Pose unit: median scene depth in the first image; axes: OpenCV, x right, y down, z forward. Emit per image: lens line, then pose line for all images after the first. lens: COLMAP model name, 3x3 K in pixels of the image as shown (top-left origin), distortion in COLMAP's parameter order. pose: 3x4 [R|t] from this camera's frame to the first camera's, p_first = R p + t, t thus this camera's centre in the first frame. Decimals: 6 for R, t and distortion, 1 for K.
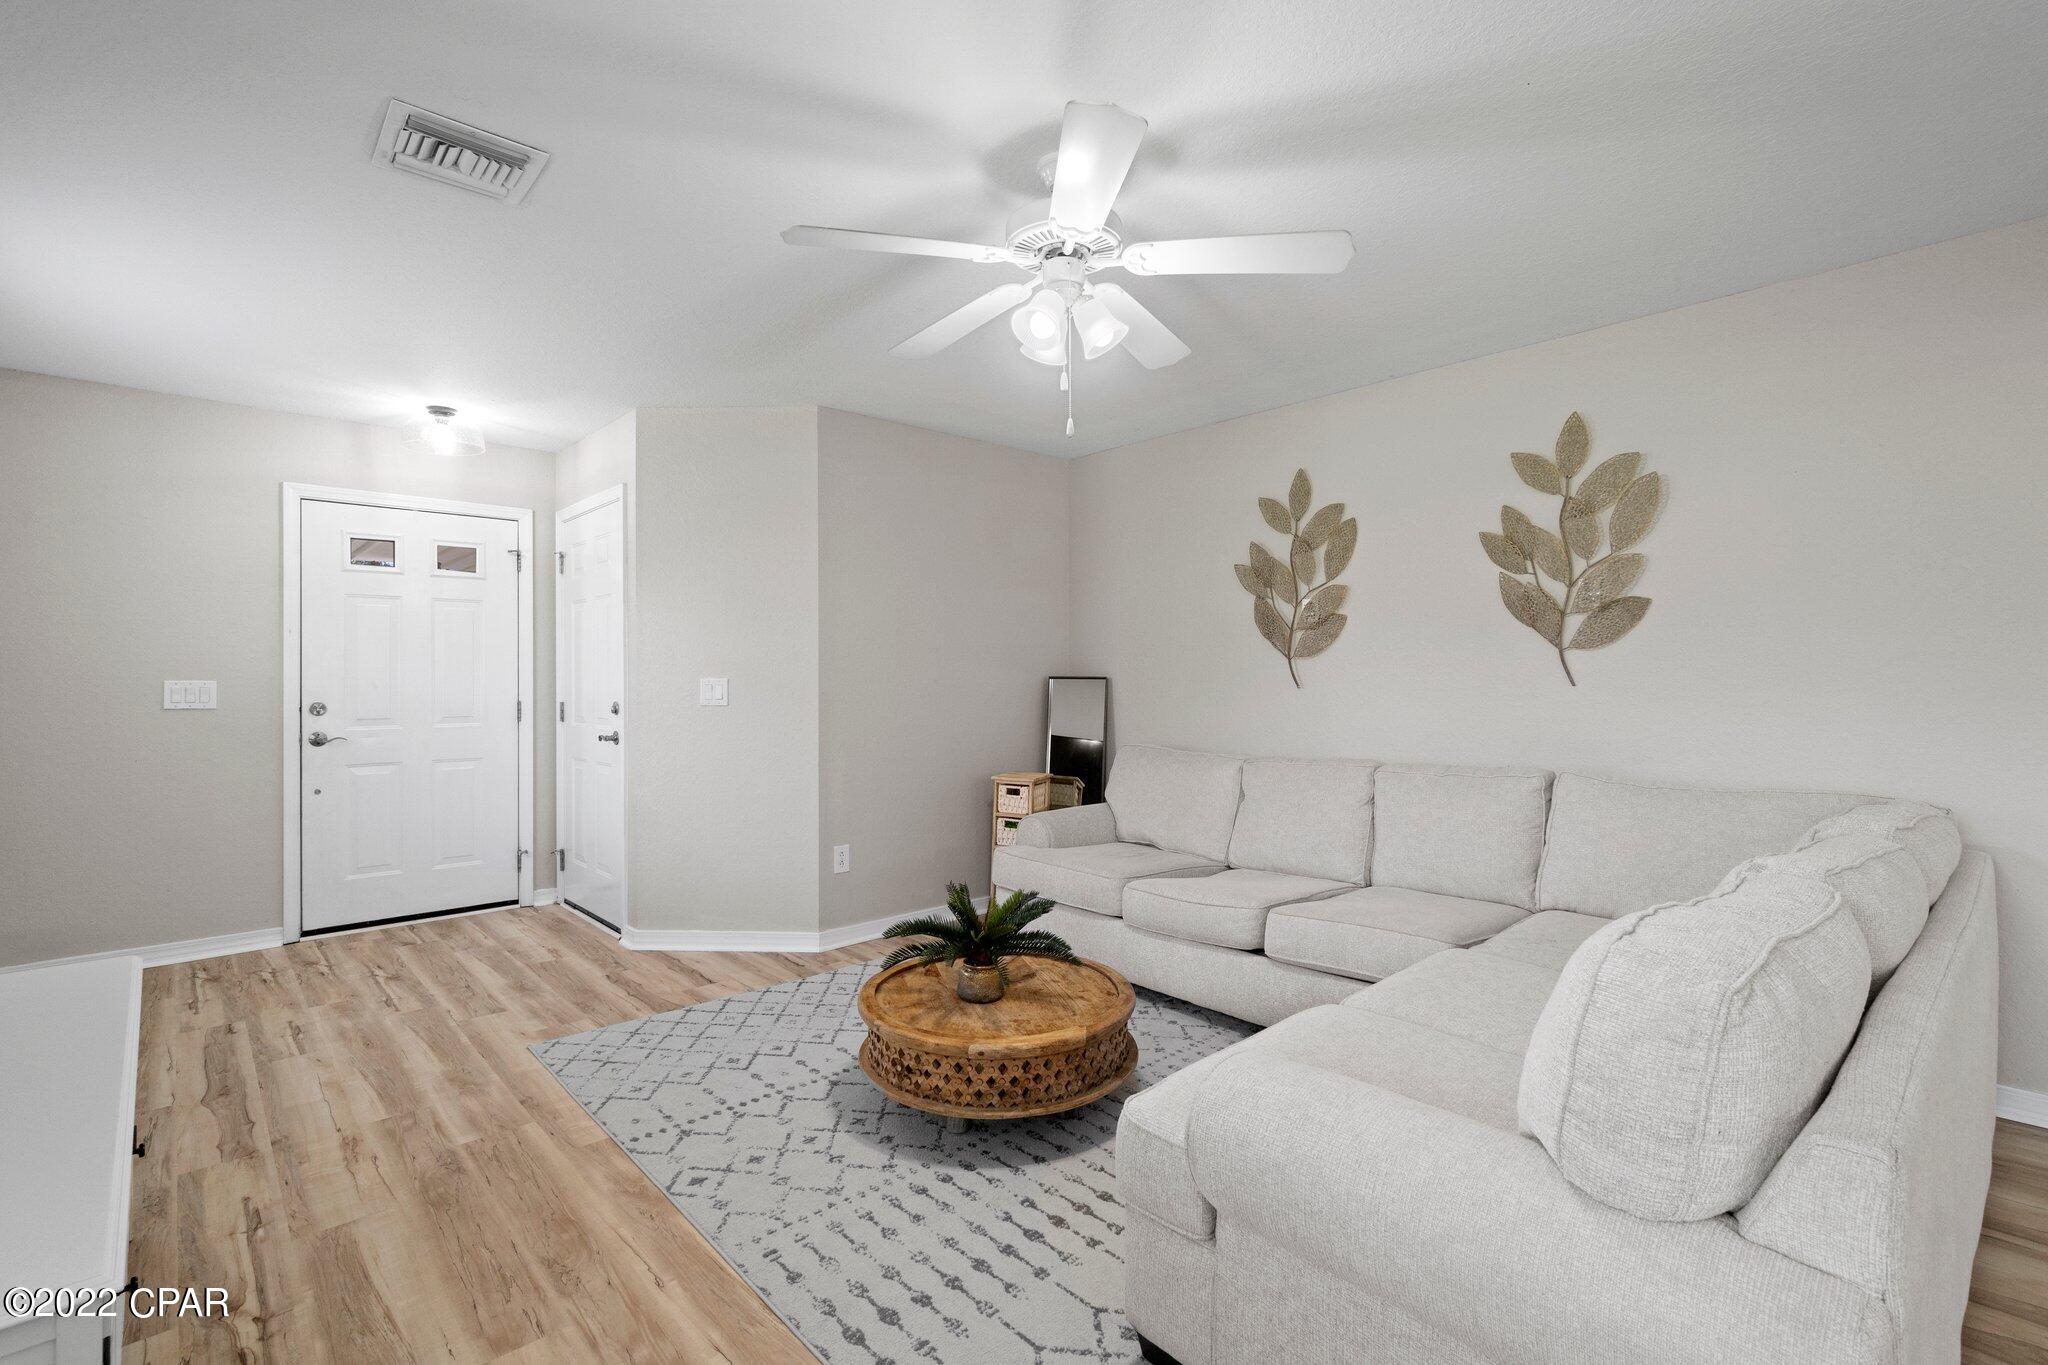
lens RADIAL K [[898.9, 0, 1019.5], [0, 898.9, 698.8], [0, 0, 1]] dist [-0.005543, -0.000925]
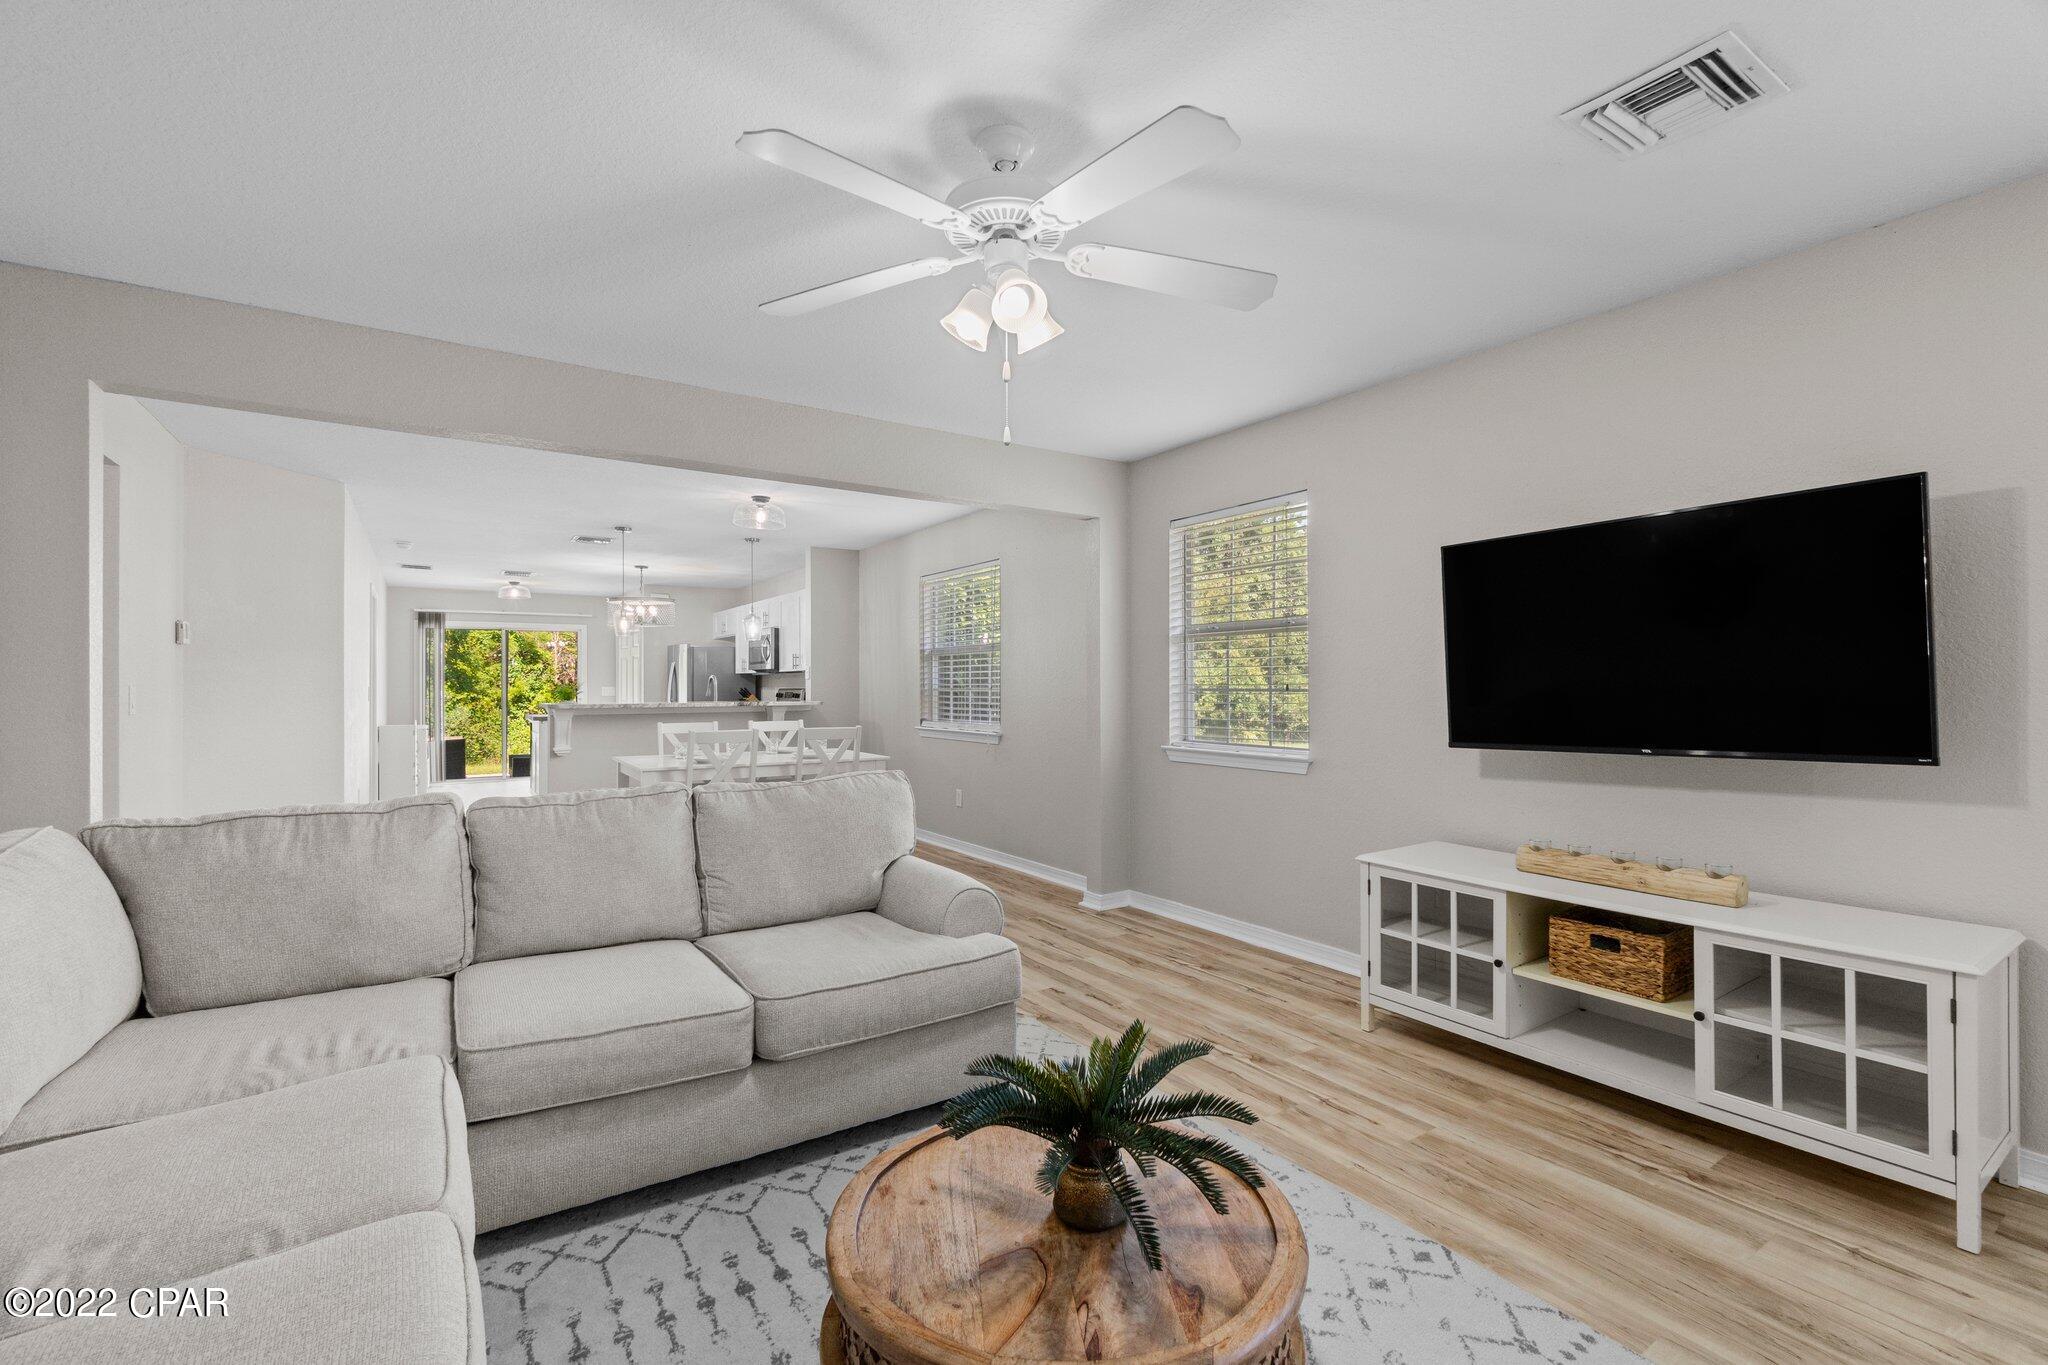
lens RADIAL K [[898.9, 0, 1041.5], [0, 898.9, 697.5], [0, 0, 1]] dist [-0.005543, -0.000925]
pose [[-0.988832, 0.003826, 0.148985, -0.067957], [0.009002, 0.999378, 0.034085, -0.024286], [-0.148762, 0.035046, -0.988252, 1.054241]]
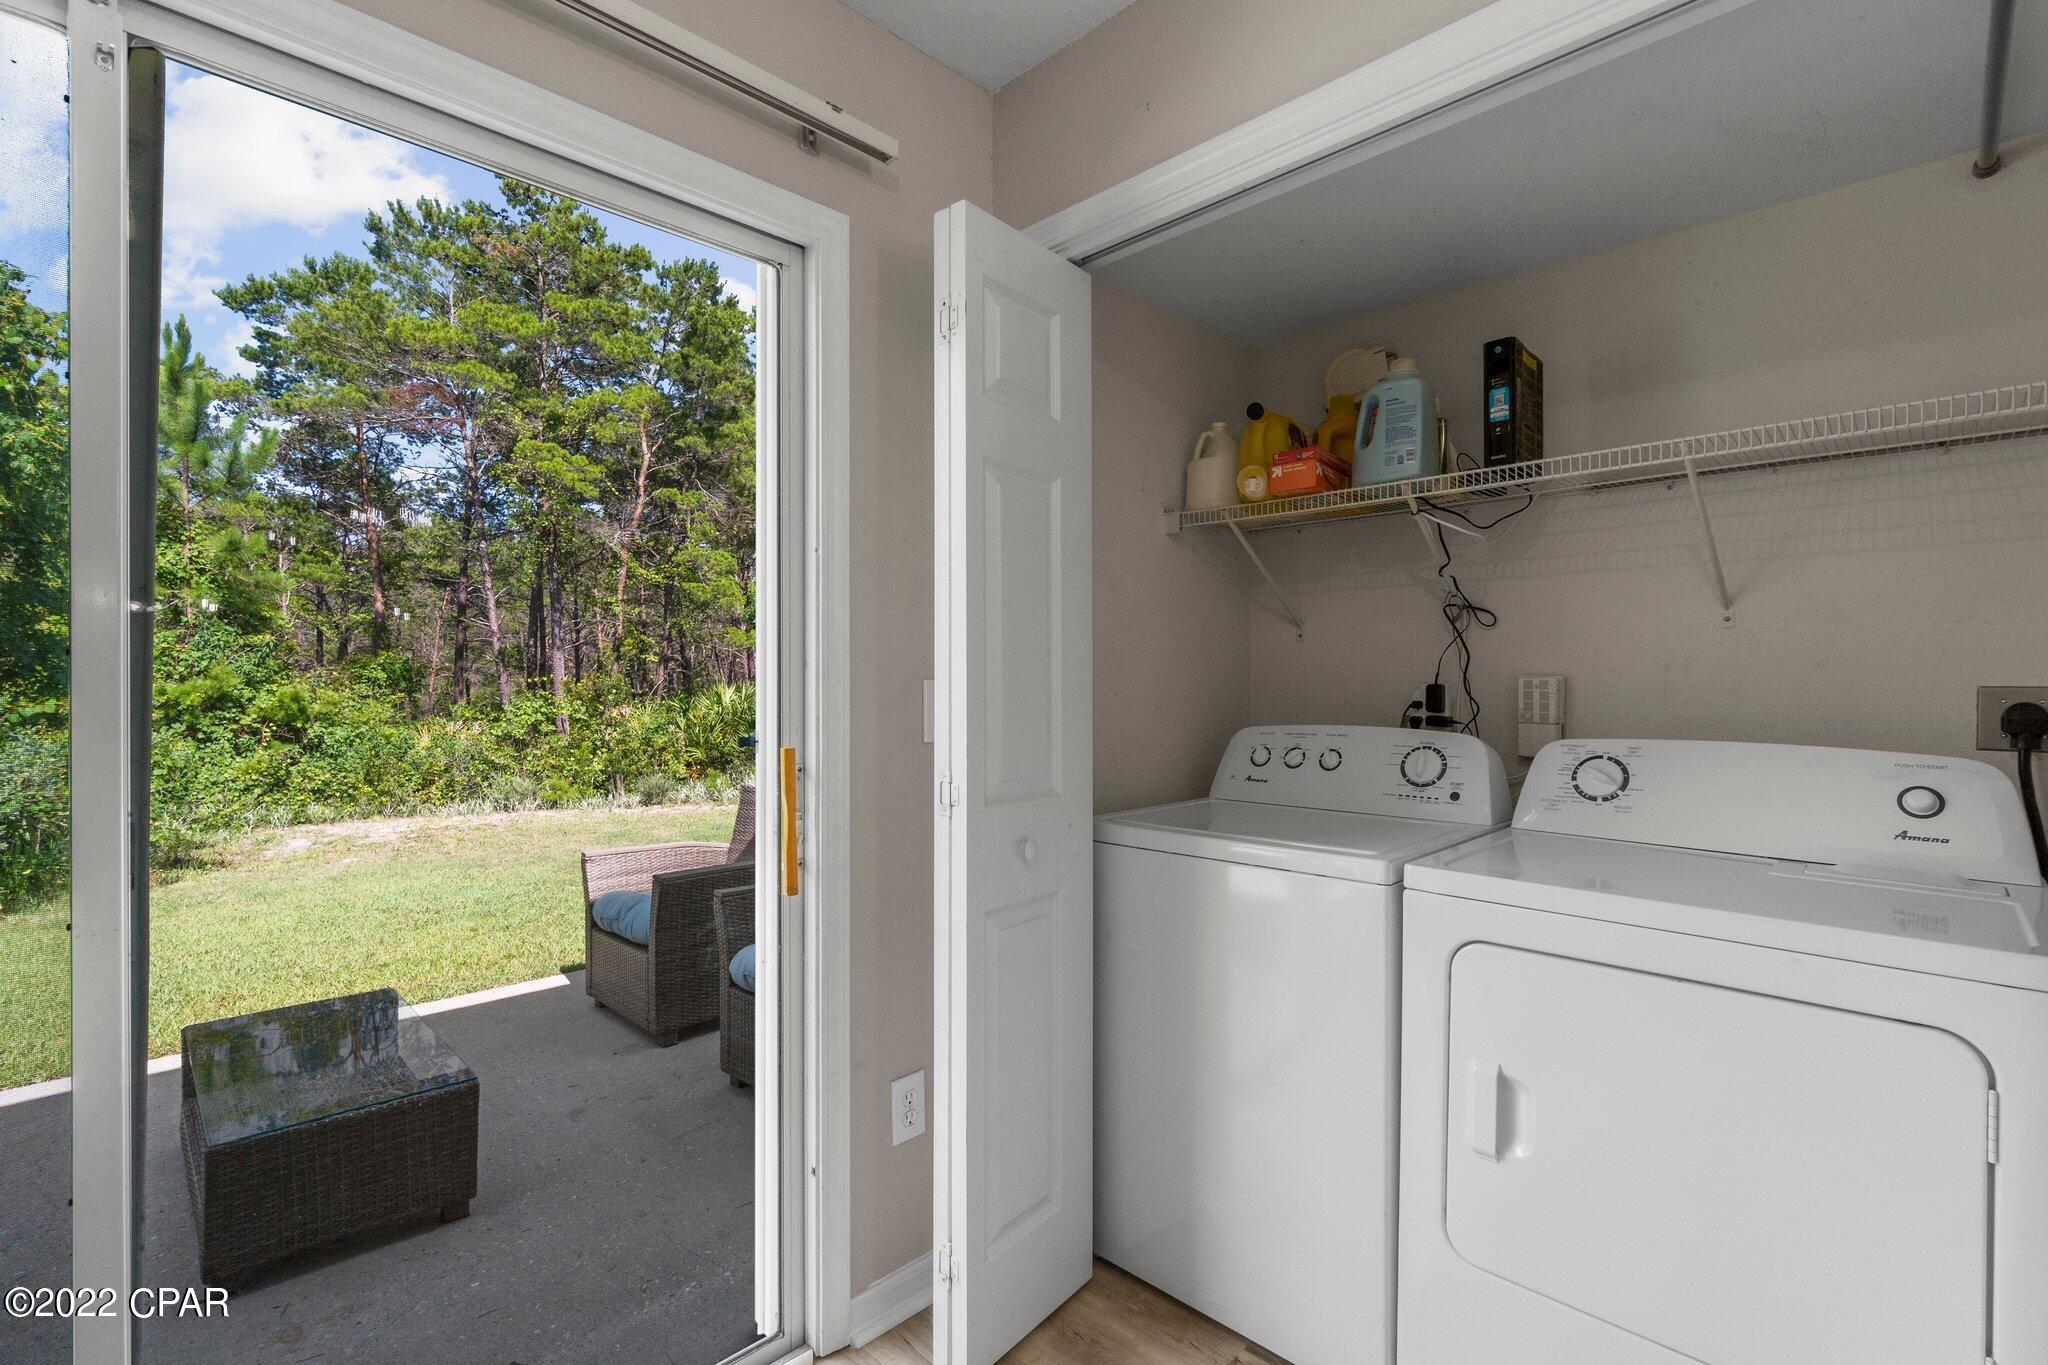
lens RADIAL K [[898.9, 0, 1020.0], [0, 898.9, 690.7], [0, 0, 1]] dist [-0.005543, -0.000925]
pose [[-0.998255, 0.001000, -0.059048, 1.680065], [-0.000698, 0.999587, 0.028740, 0.028350], [0.059052, 0.028731, -0.997841, -1.086065]]
